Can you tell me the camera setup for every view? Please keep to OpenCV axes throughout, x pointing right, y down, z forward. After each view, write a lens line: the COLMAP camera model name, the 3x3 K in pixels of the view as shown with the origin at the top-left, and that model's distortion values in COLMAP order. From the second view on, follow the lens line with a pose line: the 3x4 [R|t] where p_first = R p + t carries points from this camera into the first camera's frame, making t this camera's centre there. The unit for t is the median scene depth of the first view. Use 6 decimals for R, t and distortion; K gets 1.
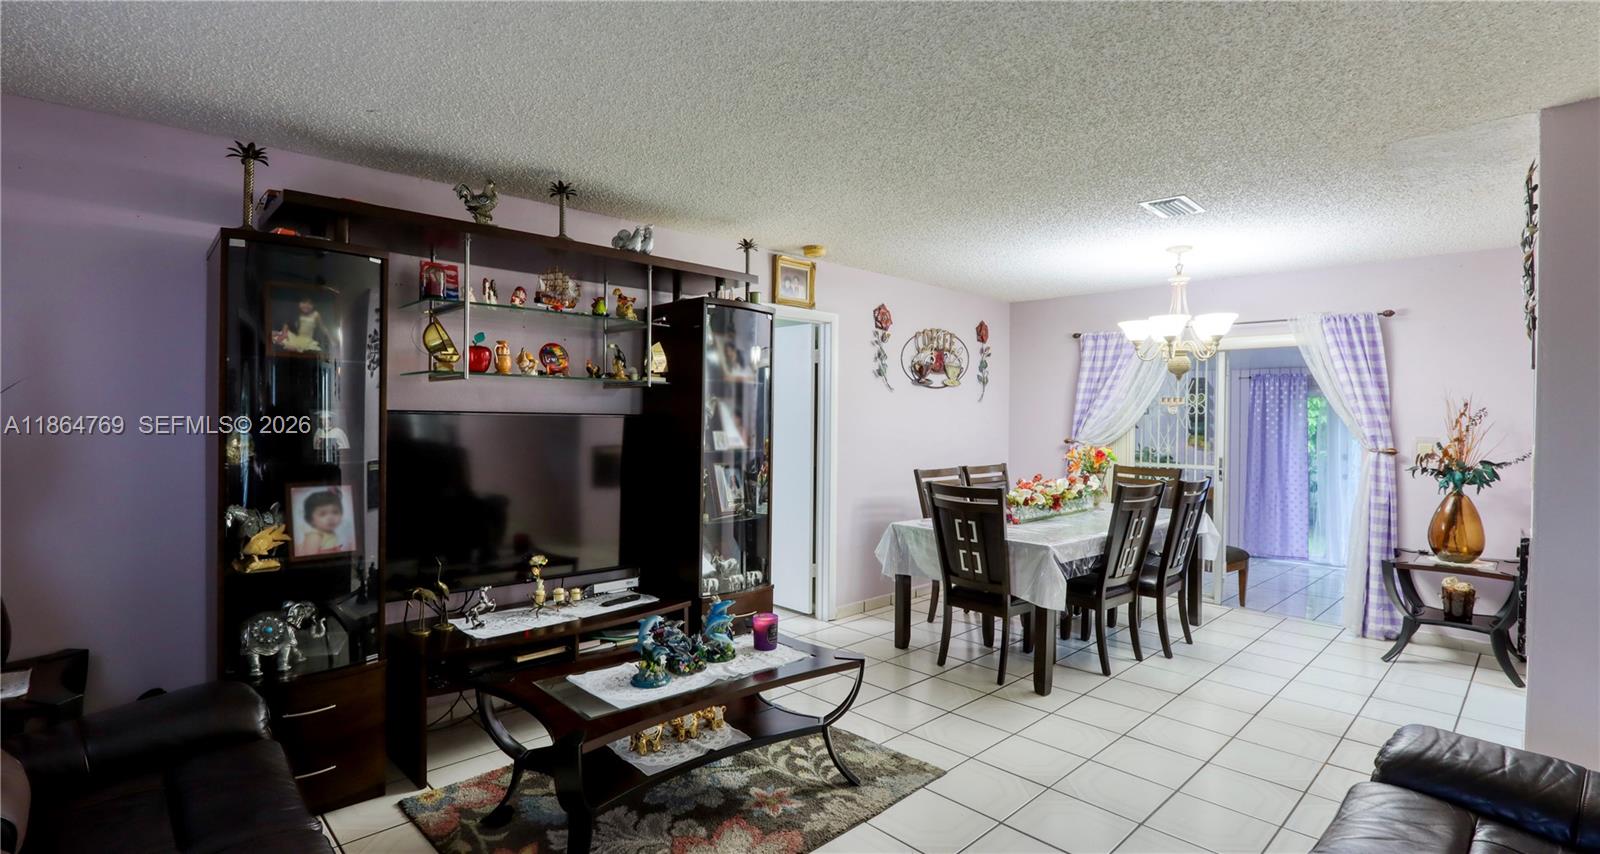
lens RADIAL K [[738.5, 0, 800.0], [0, 738.5, 427.0], [0, 0, 1]] dist [-0.019838, -0.000031]
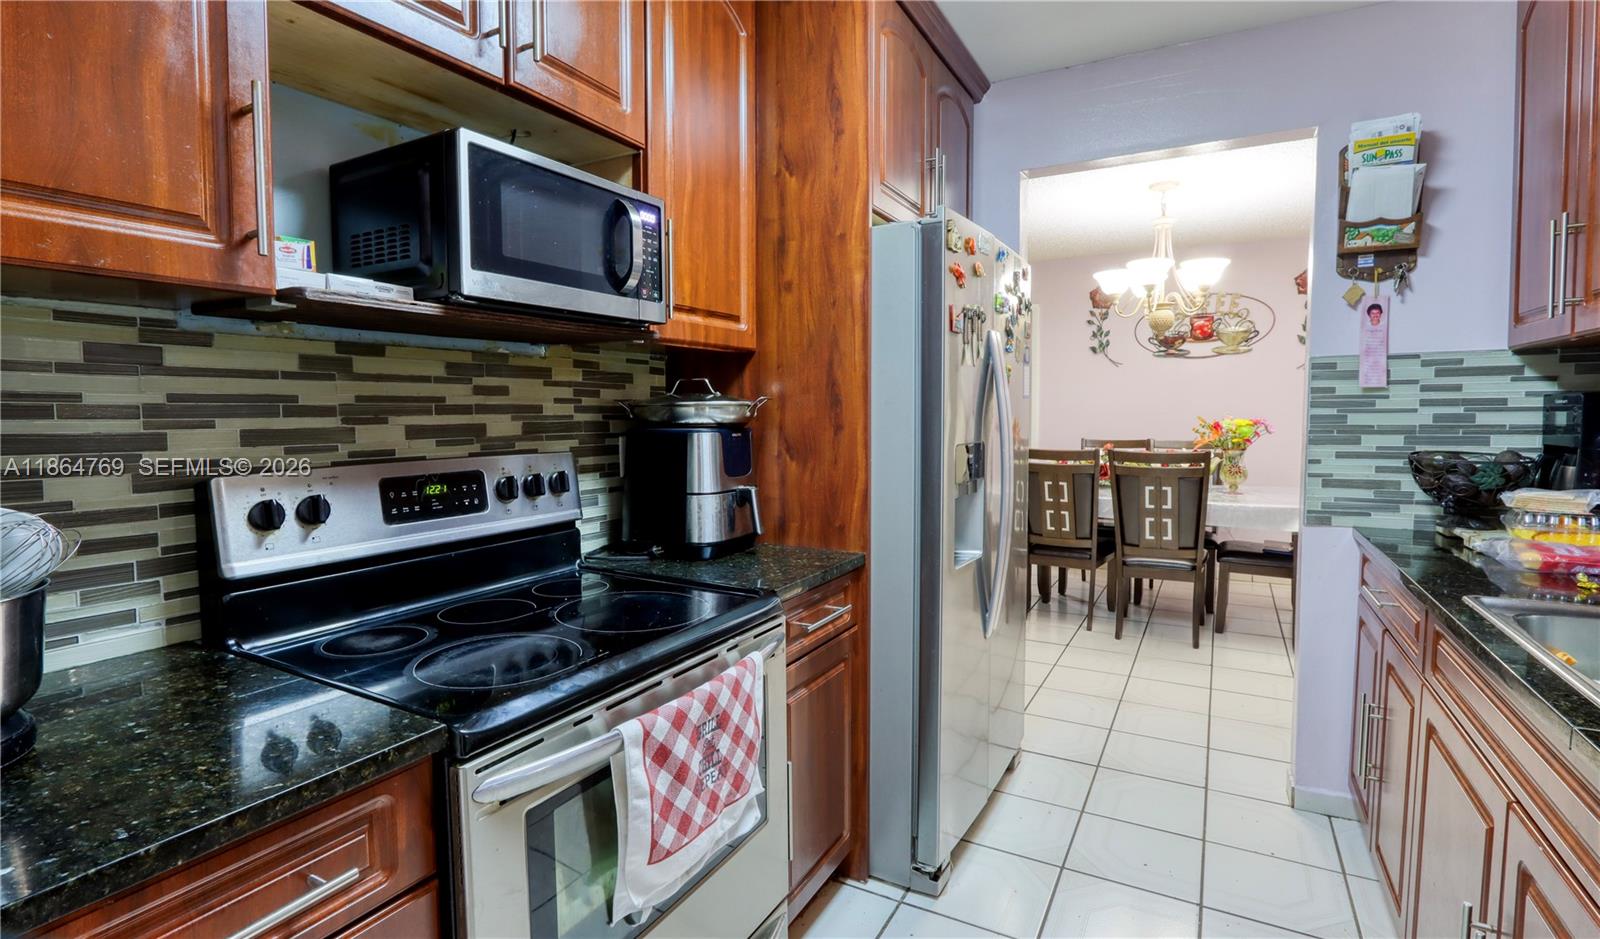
lens RADIAL K [[756.6, 0, 796.3], [0, 756.6, 455.5], [0, 0, 1]] dist [-0.018653, -0.000109]
pose [[0.283239, 0.045106, -0.957988, 1.196610], [-0.007179, 0.998965, 0.044913, 0.038704], [0.959023, -0.005844, 0.283269, 0.315857]]
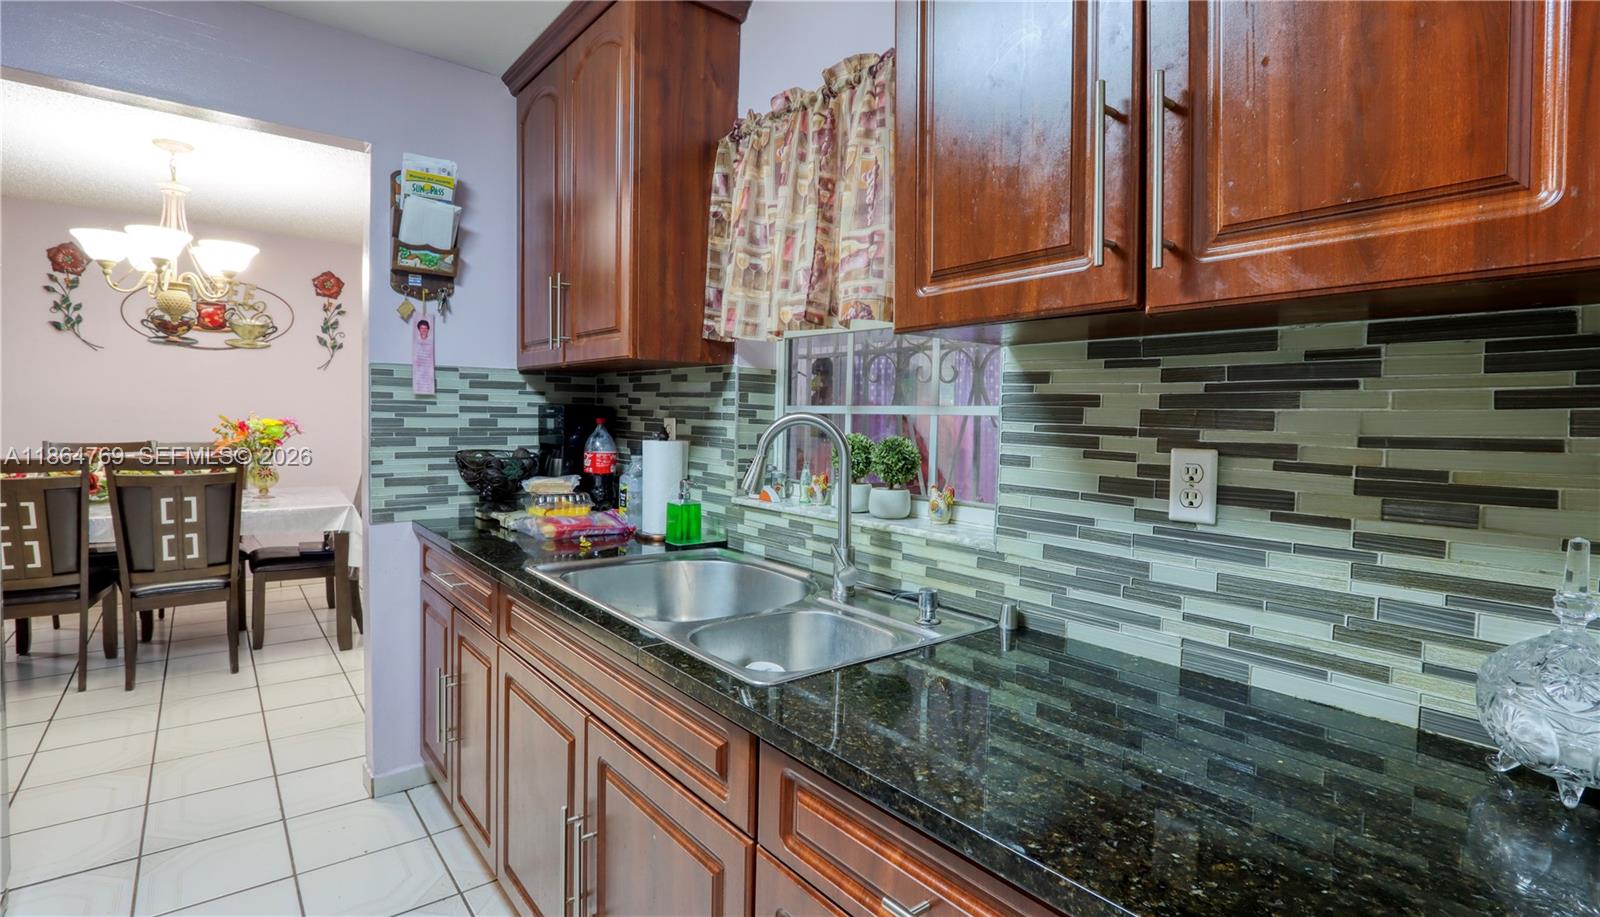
lens RADIAL K [[750.9, 0, 791.2], [0, 750.9, 448.5], [0, 0, 1]] dist [-0.015159, 0.001338]
pose [[0.994914, 0.017071, -0.099274, 1.156518], [-0.014716, 0.999594, 0.024400, 0.035770], [0.099650, -0.022815, 0.994761, 0.296586]]
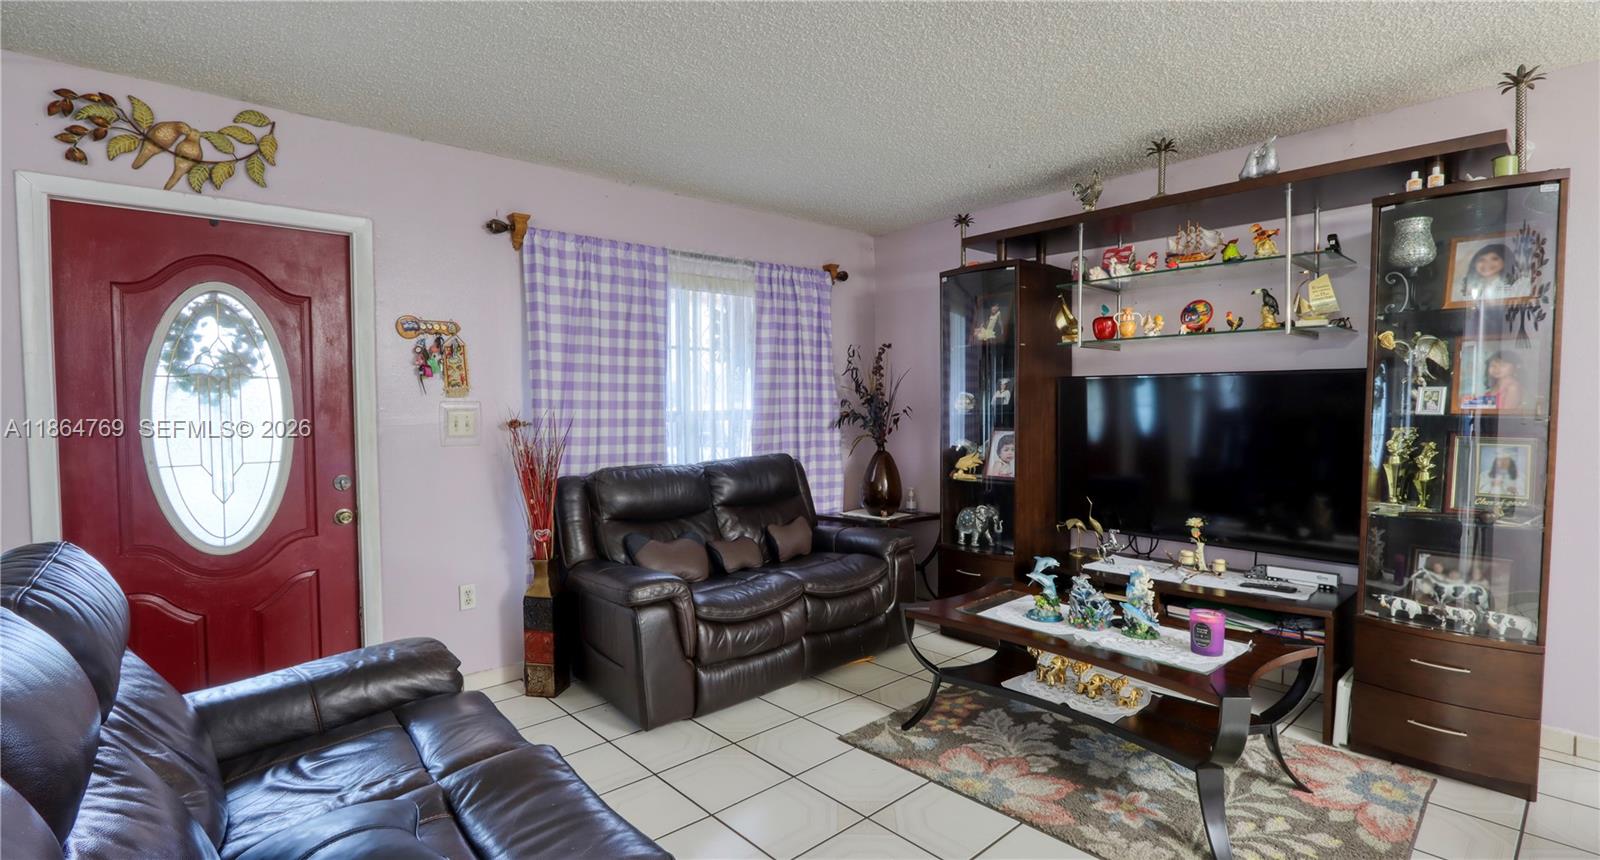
lens RADIAL K [[746.7, 0, 800.0], [0, 746.7, 430.0], [0, 0, 1]] dist [-0.007526, 0.000249]
pose [[-0.035801, 0.023547, -0.999081, 0.480751], [-0.006515, 0.999696, 0.023795, 0.027043], [0.999338, 0.007361, -0.035637, 0.367123]]
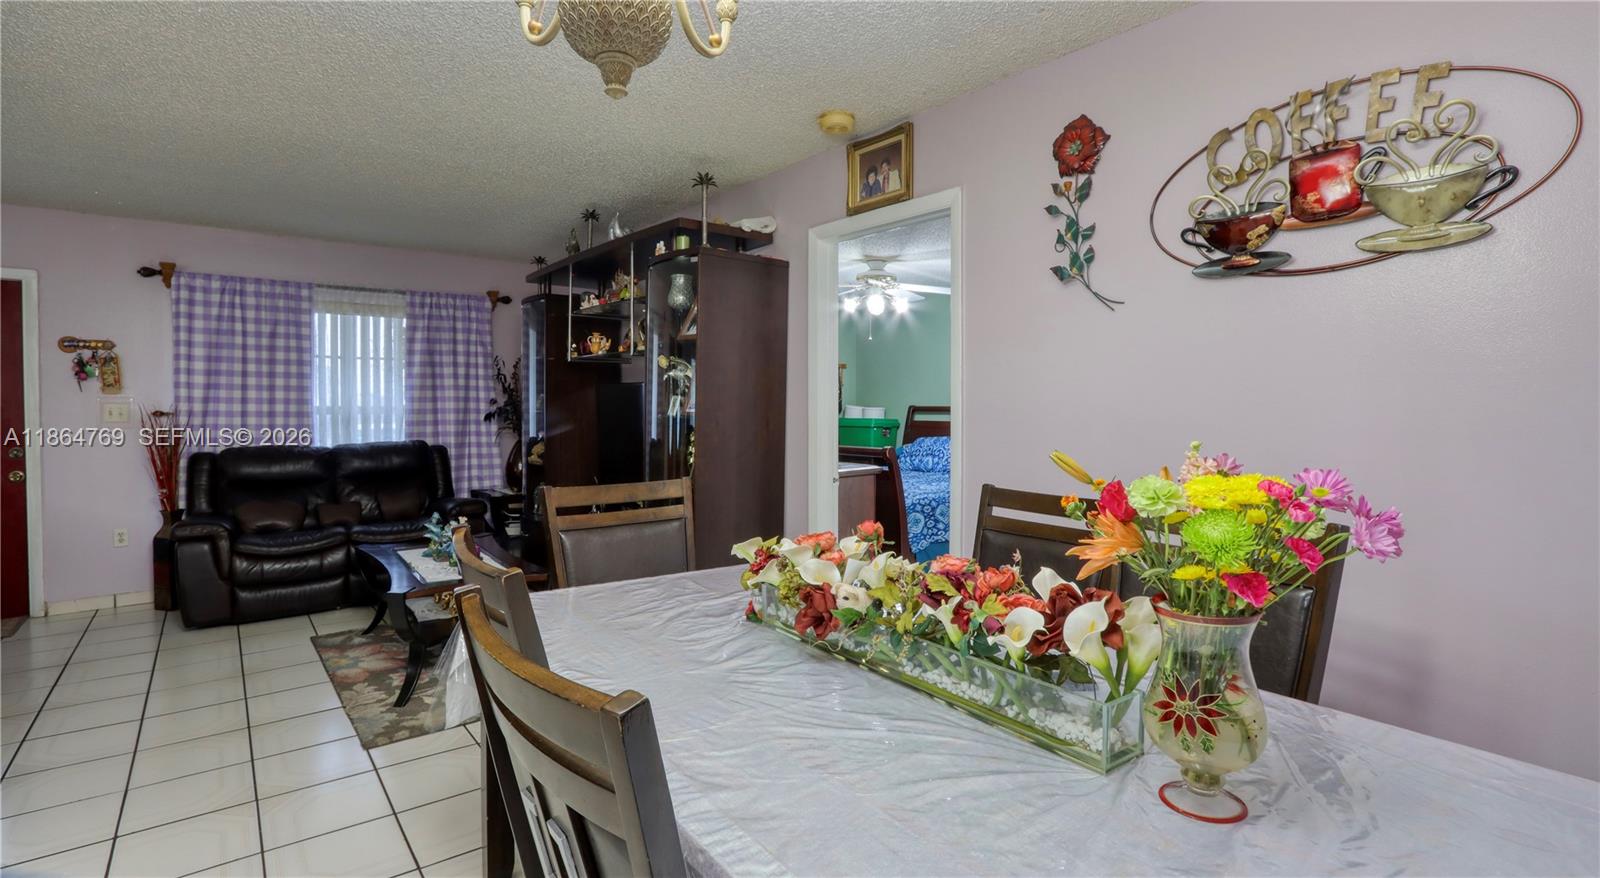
lens RADIAL K [[736.5, 0, 795.4], [0, 736.5, 427.3], [0, 0, 1]] dist [-0.014397, 0.000712]
pose [[-0.093189, 0.023685, -0.995367, 0.665989], [-0.020243, 0.999465, 0.025678, 0.015532], [0.995443, 0.022542, -0.092659, 1.013208]]
